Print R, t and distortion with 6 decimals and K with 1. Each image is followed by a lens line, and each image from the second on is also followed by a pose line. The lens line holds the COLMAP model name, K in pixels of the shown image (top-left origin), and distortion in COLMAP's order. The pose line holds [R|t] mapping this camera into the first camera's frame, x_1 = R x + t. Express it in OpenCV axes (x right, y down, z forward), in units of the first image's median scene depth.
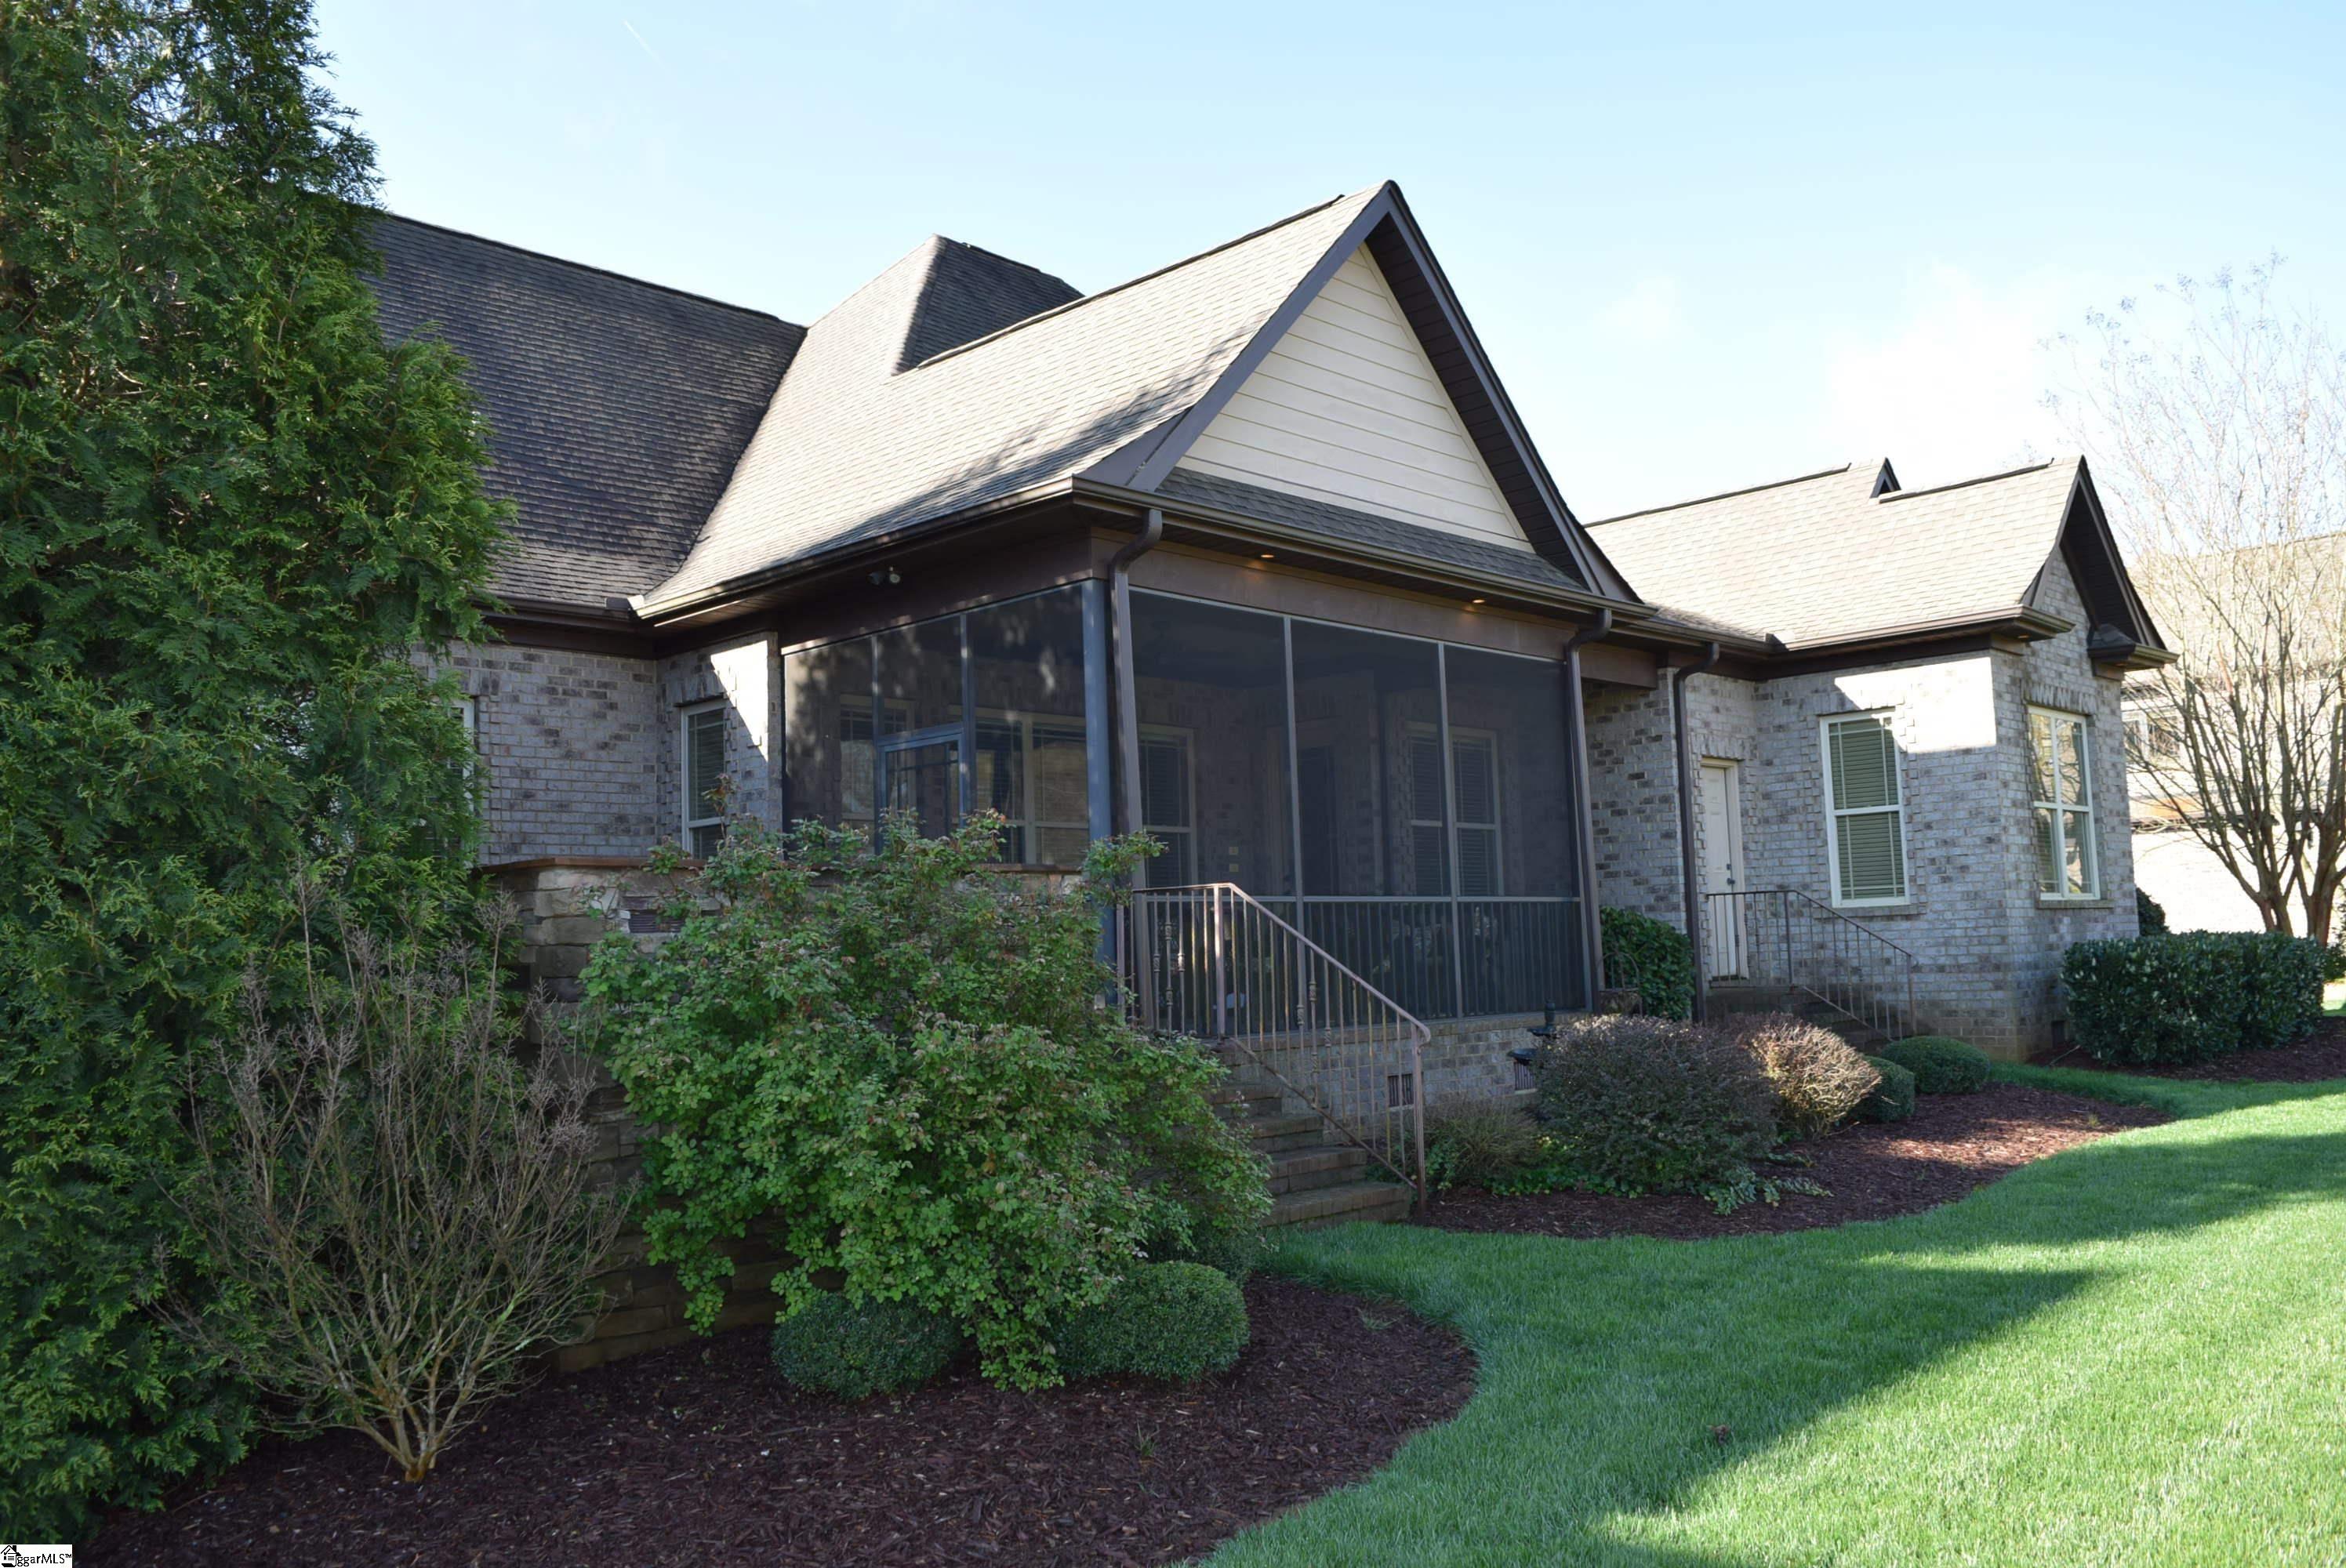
lens RADIAL K [[1834.0, 0, 1178.0], [0, 1834.0, 778.9], [0, 0, 1]] dist [-0.013451, 0.005891]
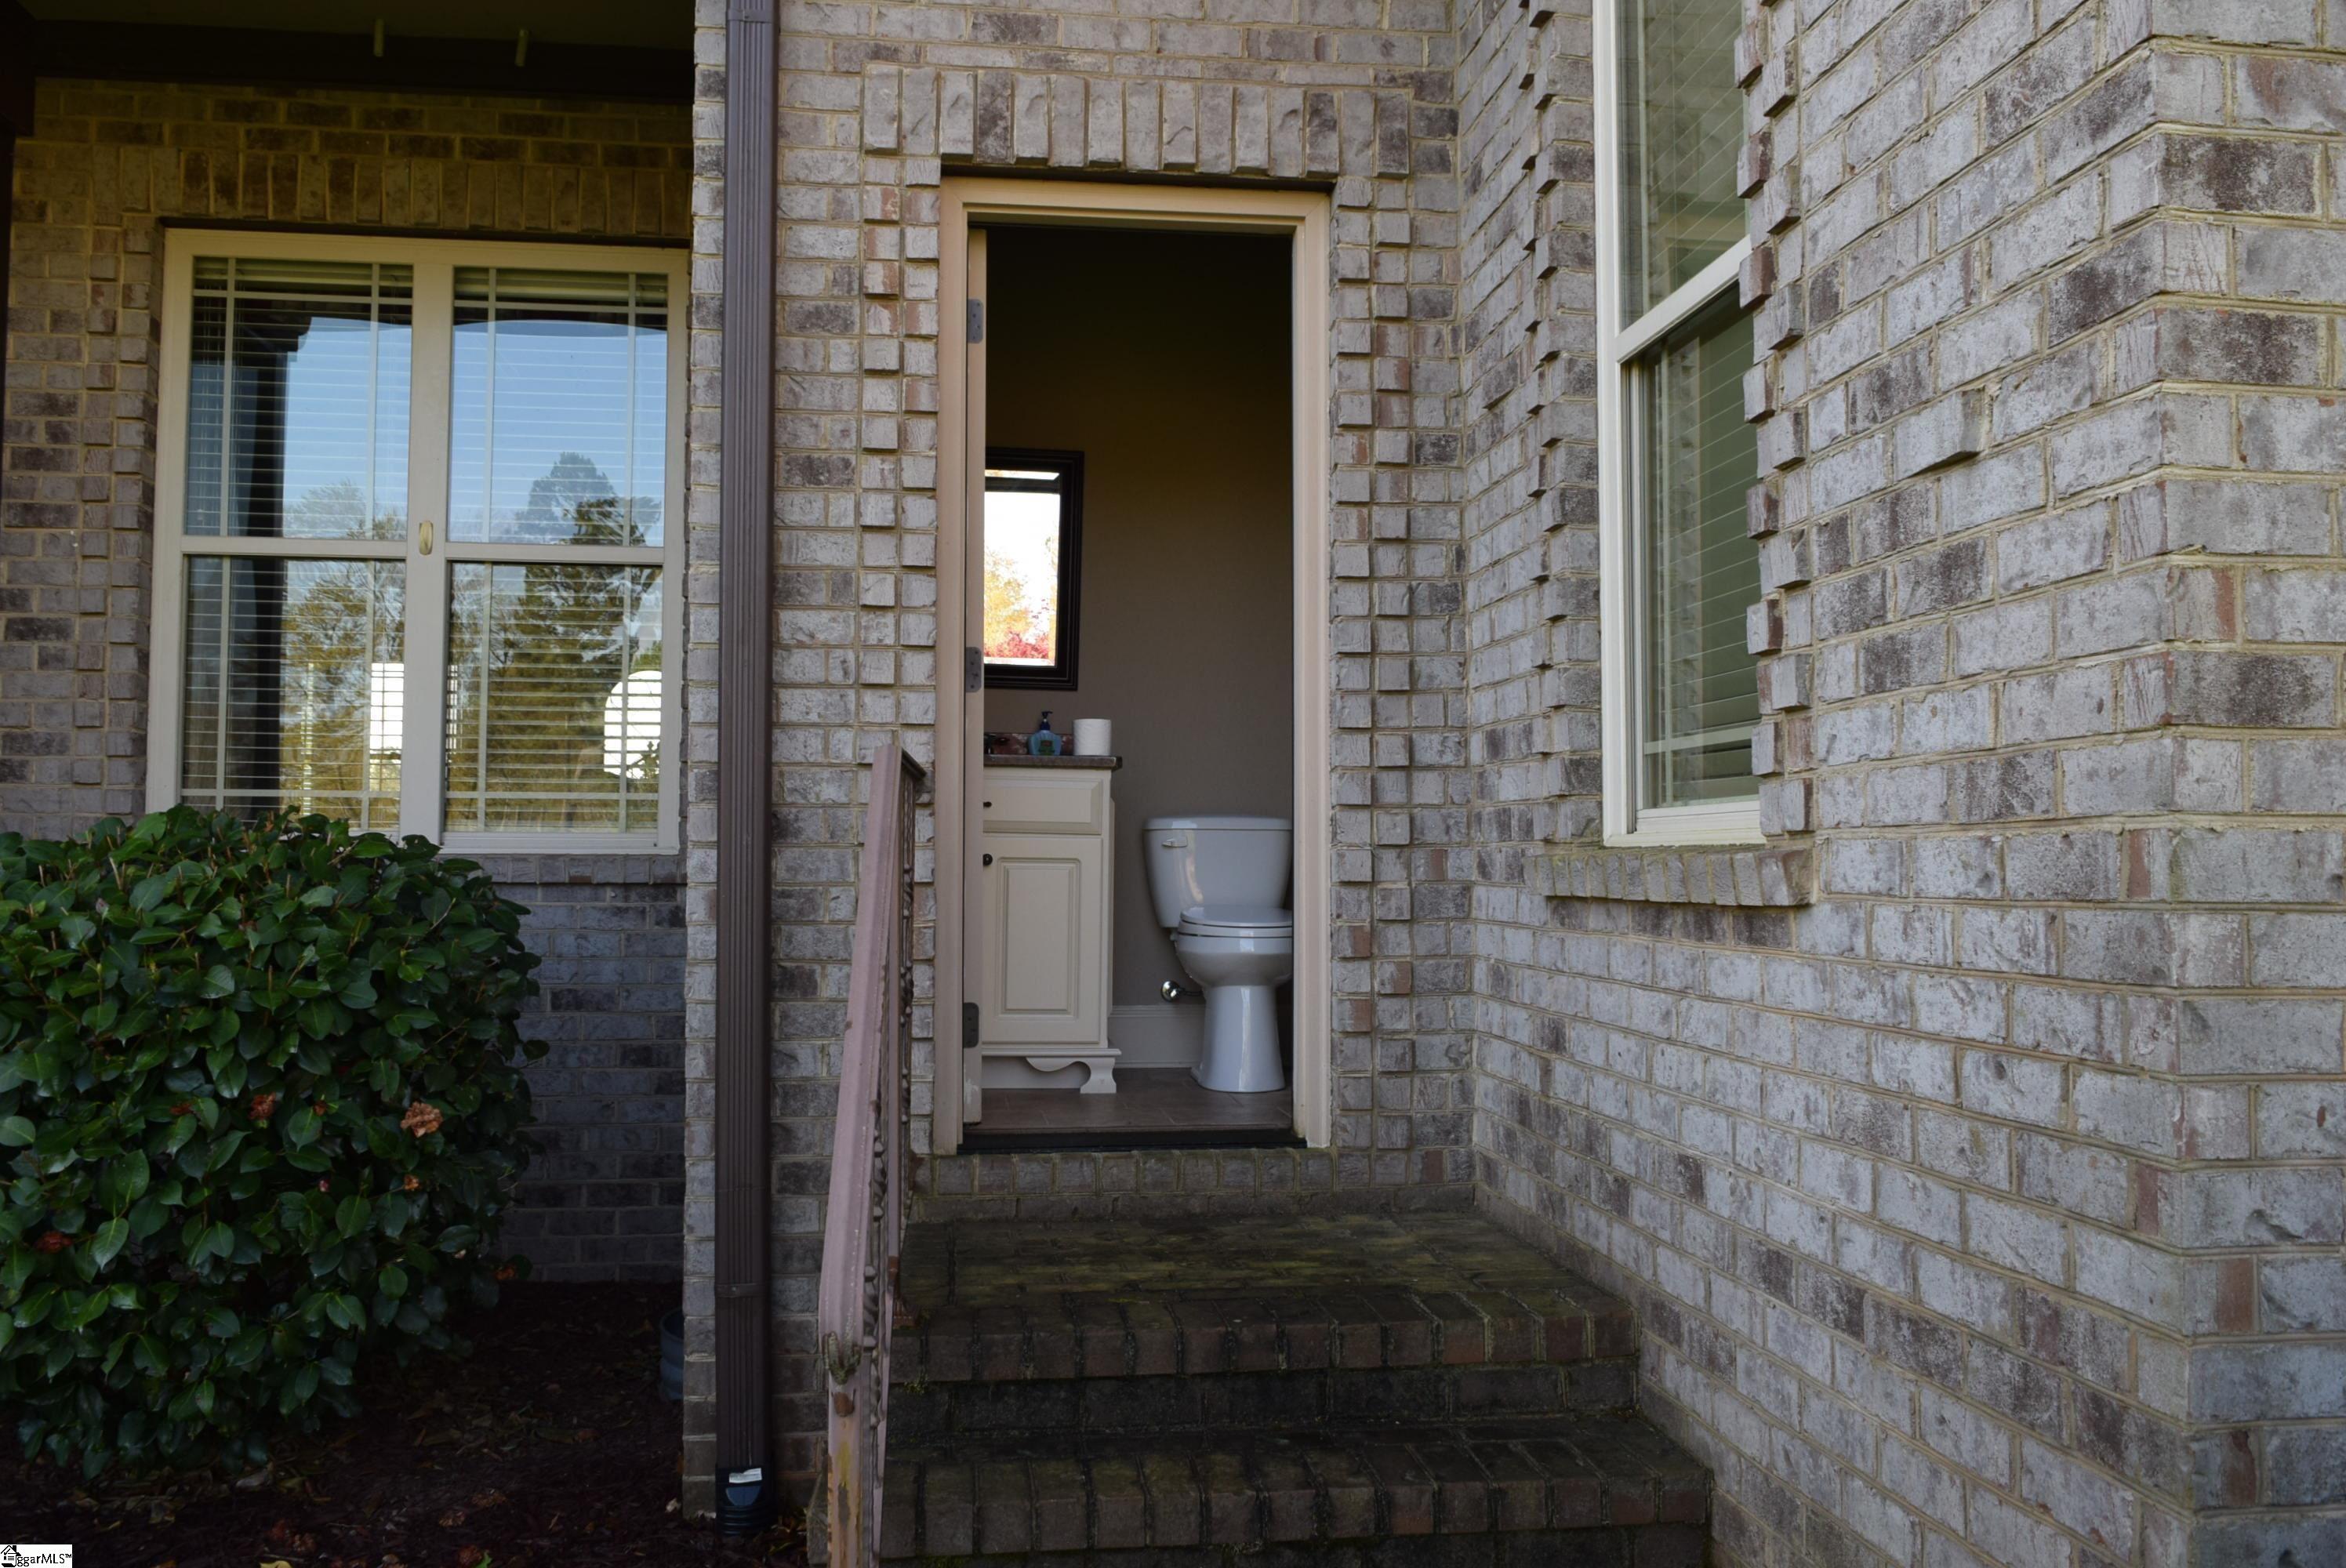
lens RADIAL K [[1834.0, 0, 1178.0], [0, 1834.0, 778.9], [0, 0, 1]] dist [-0.013451, 0.005891]
pose [[0.780035, 0.005415, -0.625712, 0.465883], [0.033677, 0.998150, 0.050621, 0.055006], [0.624829, -0.060558, 0.778410, 0.866657]]
